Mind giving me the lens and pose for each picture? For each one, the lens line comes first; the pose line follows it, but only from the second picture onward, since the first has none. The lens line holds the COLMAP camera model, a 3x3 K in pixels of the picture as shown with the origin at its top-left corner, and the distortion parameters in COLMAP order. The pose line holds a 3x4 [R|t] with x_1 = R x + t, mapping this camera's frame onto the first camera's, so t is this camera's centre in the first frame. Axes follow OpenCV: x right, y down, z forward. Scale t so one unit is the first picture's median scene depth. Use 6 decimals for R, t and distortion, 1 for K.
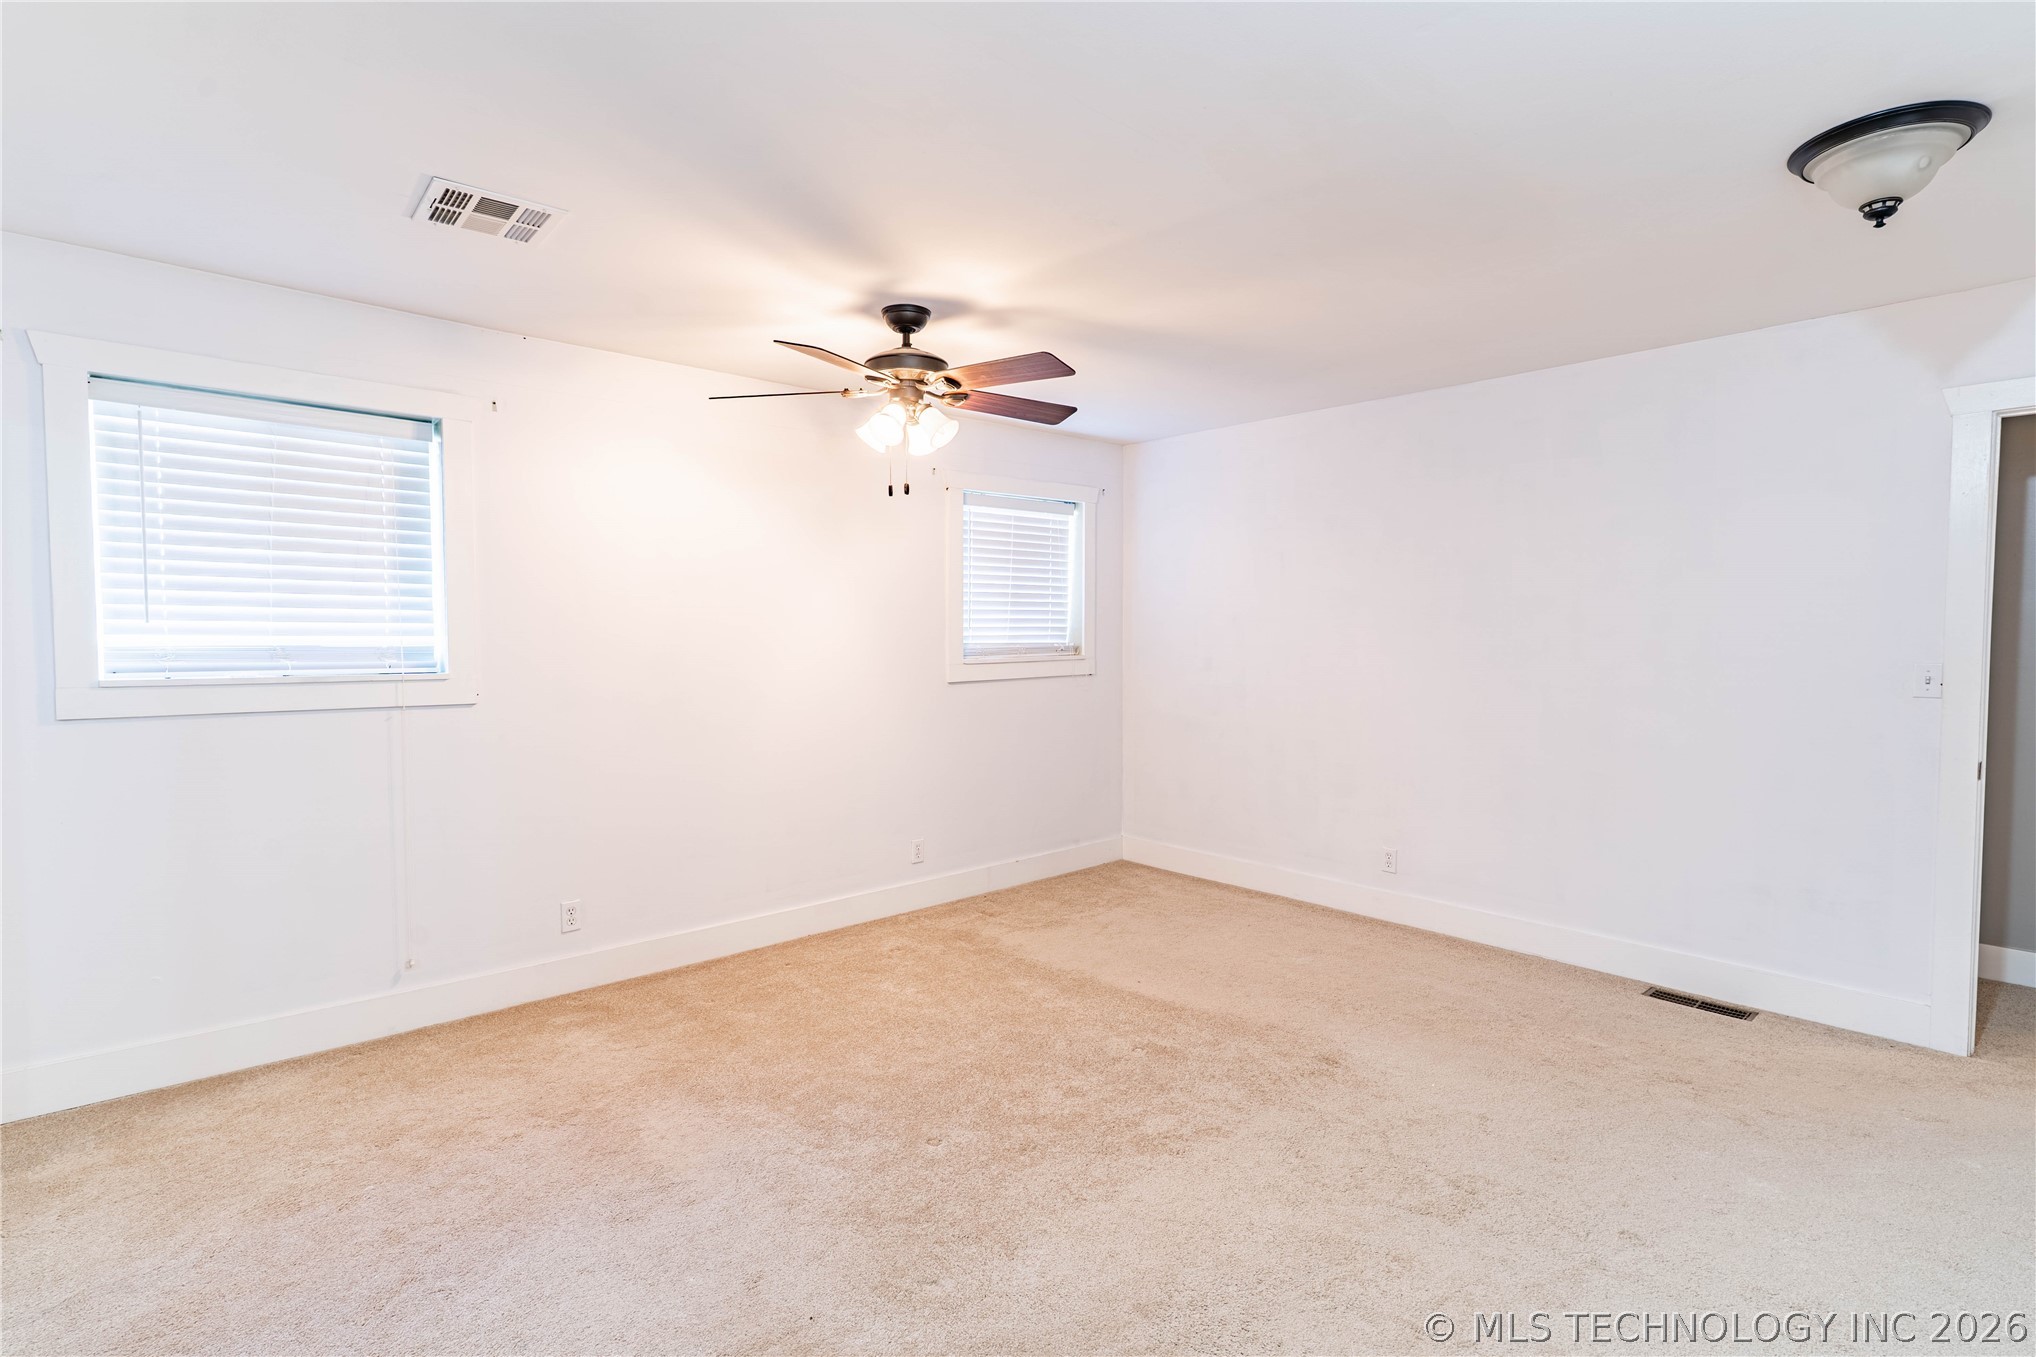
lens RADIAL K [[973.6, 0, 1019.3], [0, 973.6, 677.3], [0, 0, 1]] dist [0.002441, 0.000179]
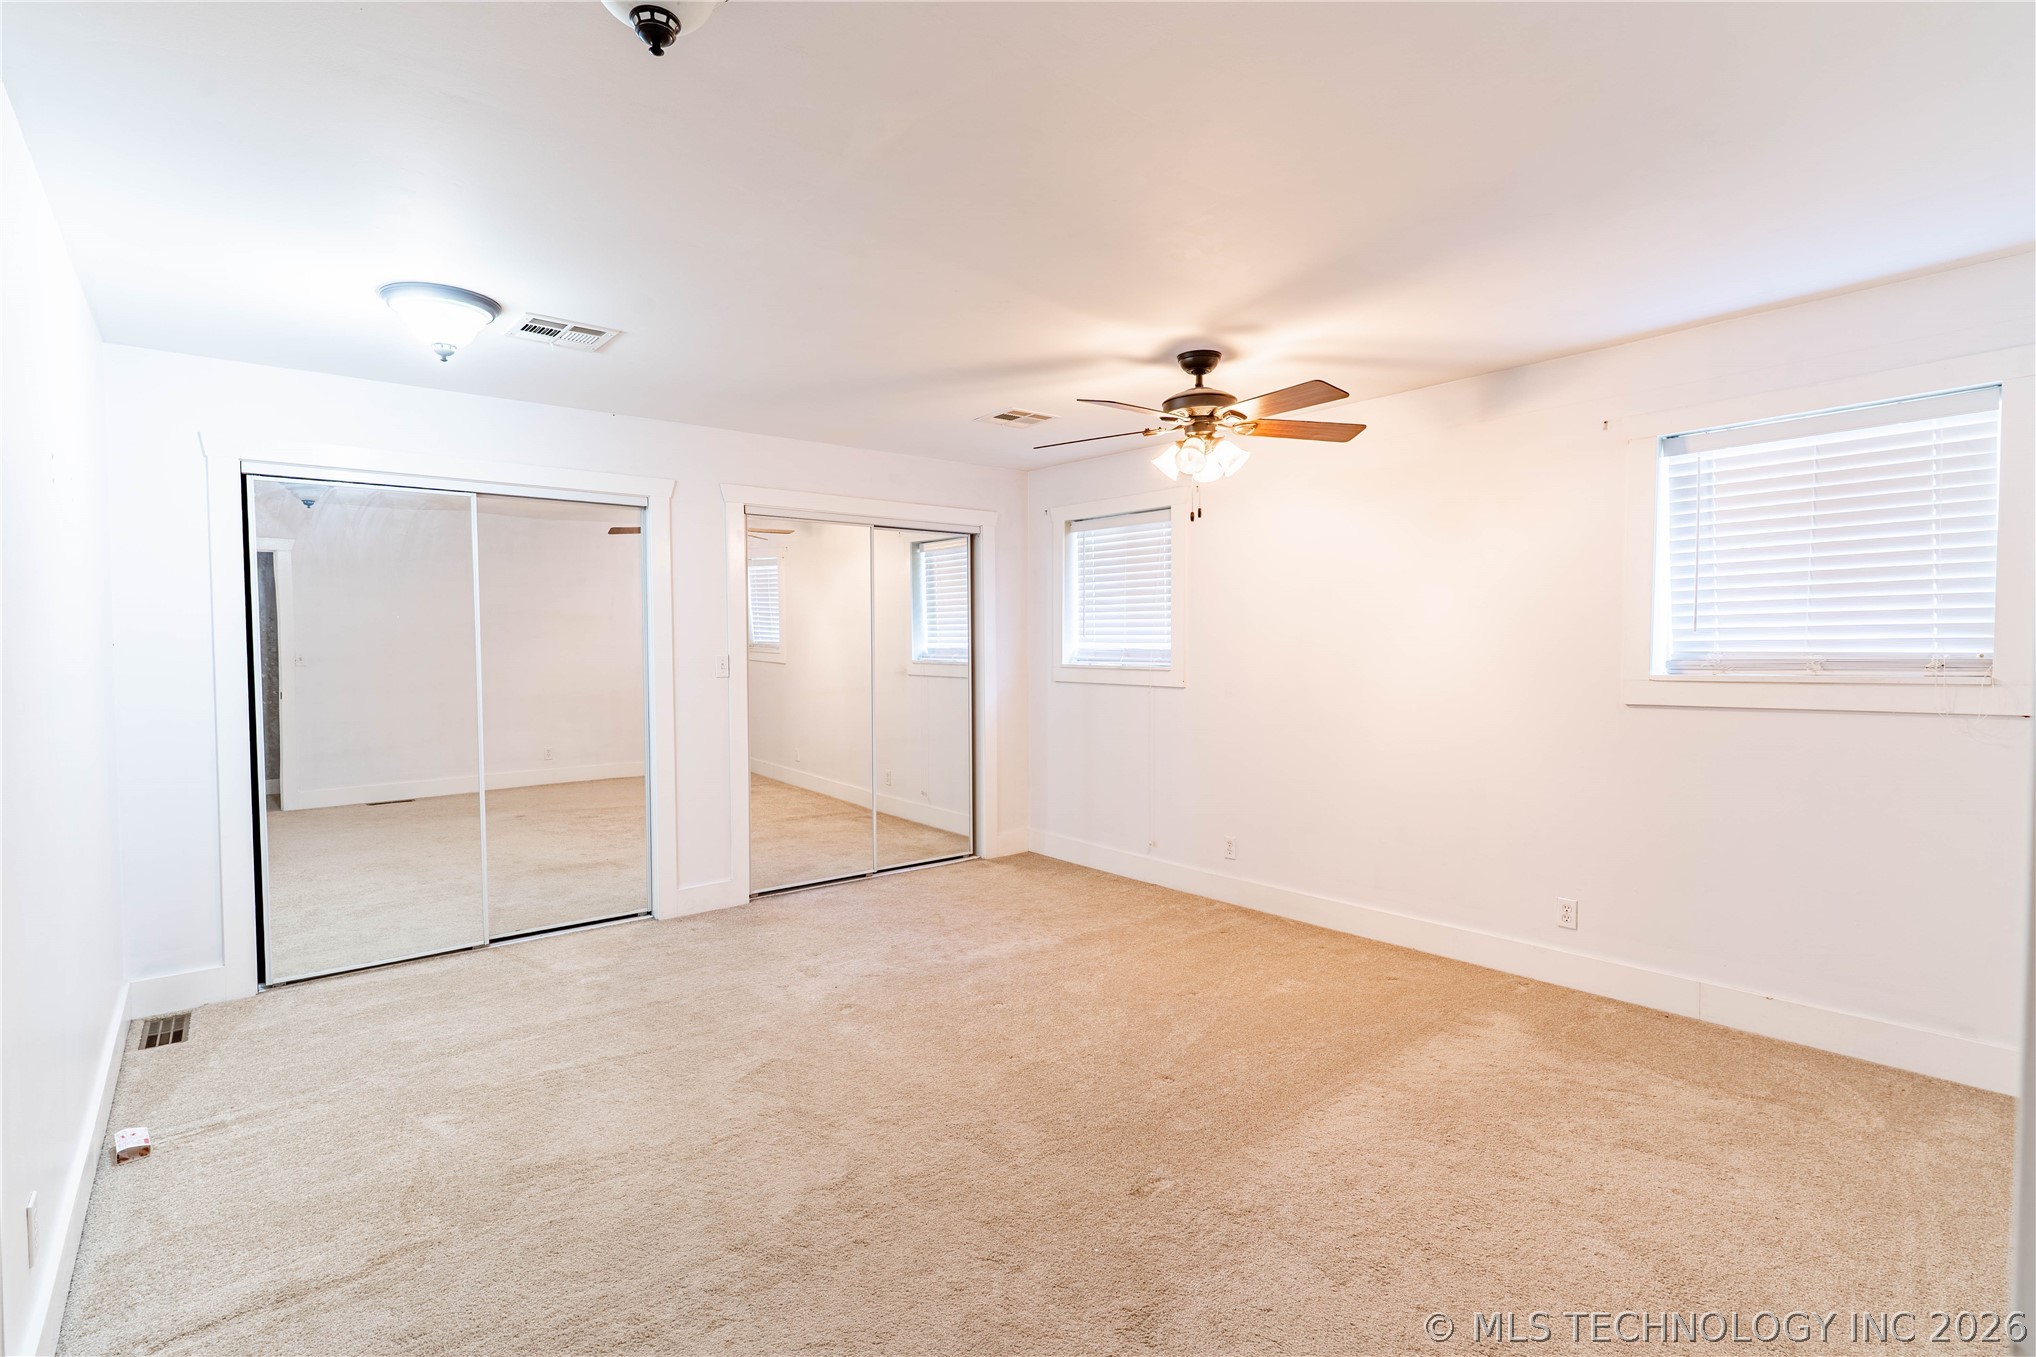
lens RADIAL K [[973.6, 0, 1020.1], [0, 973.6, 676.0], [0, 0, 1]] dist [0.002441, 0.000179]
pose [[-0.050456, 0.033774, -0.998155, 1.001522], [-0.038518, 0.998619, 0.035736, -0.036288], [0.997983, 0.040250, -0.049086, 0.837344]]
